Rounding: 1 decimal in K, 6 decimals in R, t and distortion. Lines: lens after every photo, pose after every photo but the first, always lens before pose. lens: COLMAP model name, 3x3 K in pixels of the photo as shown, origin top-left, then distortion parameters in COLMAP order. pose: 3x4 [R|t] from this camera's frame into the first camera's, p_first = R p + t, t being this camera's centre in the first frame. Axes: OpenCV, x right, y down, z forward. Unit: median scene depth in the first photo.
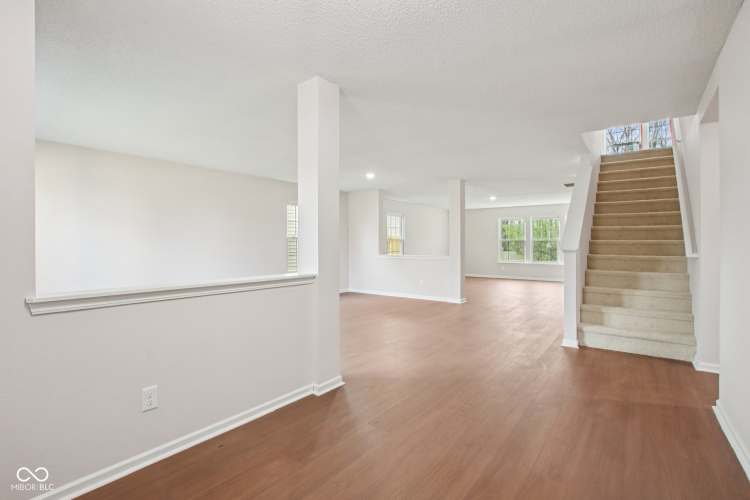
lens RADIAL K [[347.1, 0, 375.0], [0, 347.1, 250.0], [0, 0, 1]] dist [-0.001572, 0.000047]
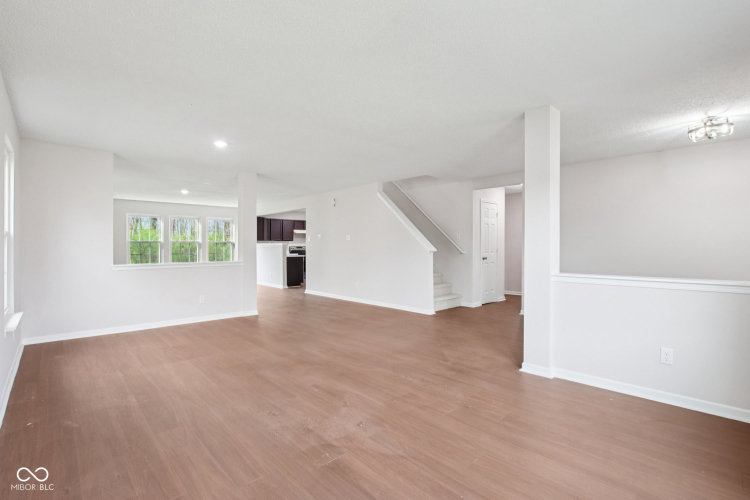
lens RADIAL K [[347.1, 0, 375.0], [0, 347.1, 250.0], [0, 0, 1]] dist [-0.001572, 0.000047]
pose [[0.171832, -0.008108, 0.985093, -0.407325], [0.009488, 0.999933, 0.006575, -0.011006], [-0.985081, 0.008217, 0.171897, 0.401230]]
